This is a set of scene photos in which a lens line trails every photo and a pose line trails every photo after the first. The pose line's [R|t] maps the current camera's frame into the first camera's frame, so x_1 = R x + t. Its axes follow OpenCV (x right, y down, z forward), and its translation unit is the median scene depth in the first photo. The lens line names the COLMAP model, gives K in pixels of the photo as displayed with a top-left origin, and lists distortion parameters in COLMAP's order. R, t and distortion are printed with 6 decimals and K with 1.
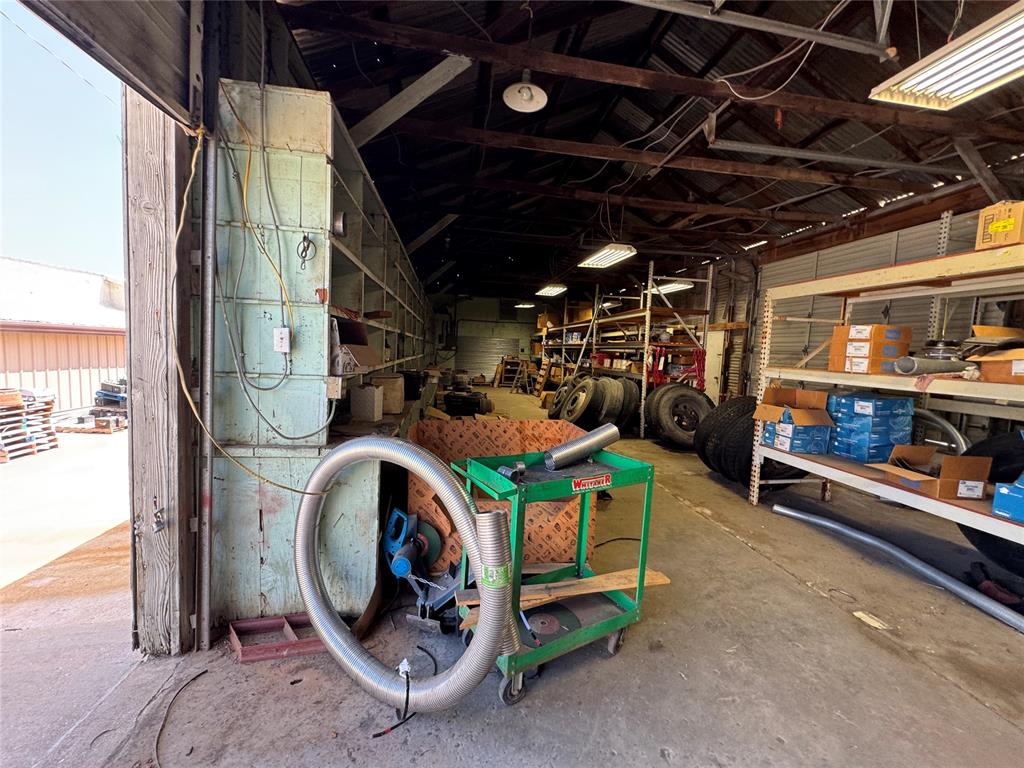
lens RADIAL K [[409.3, 0, 513.7], [0, 409.3, 382.1], [0, 0, 1]] dist [-0.001894, 0.000398]
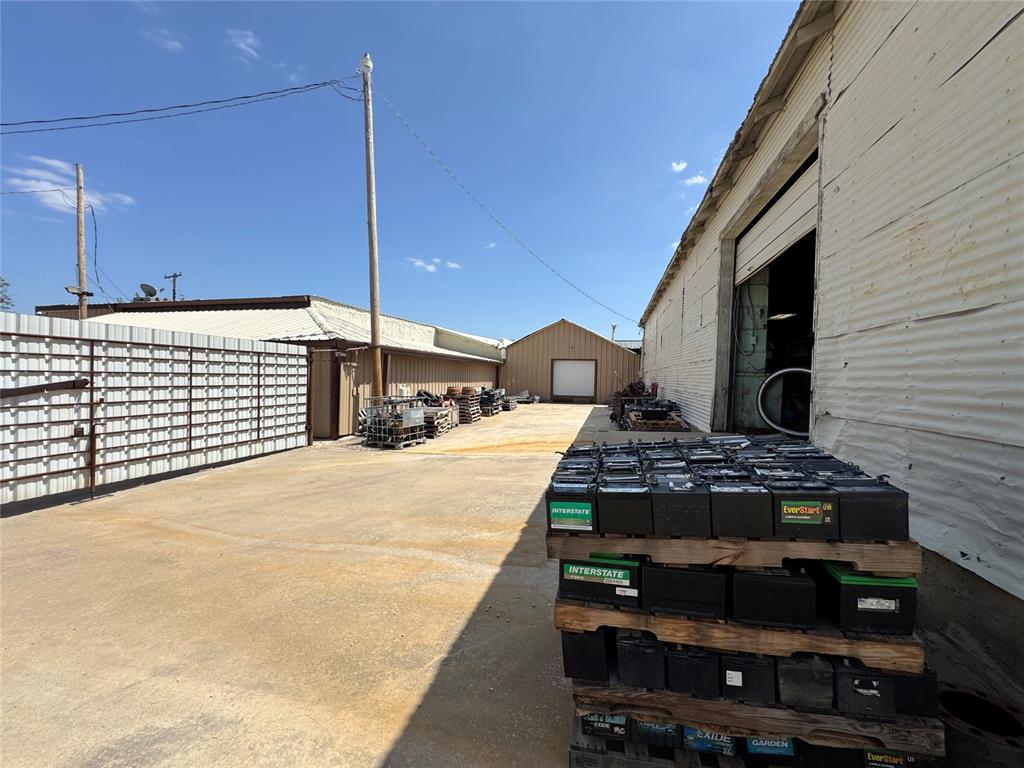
lens RADIAL K [[409.3, 0, 513.7], [0, 409.3, 382.1], [0, 0, 1]] dist [-0.001894, 0.000398]
pose [[0.922180, -0.026112, -0.385877, -1.091256], [0.002394, 0.998085, -0.061816, 0.439611], [0.386752, 0.056082, 0.920477, -2.820503]]
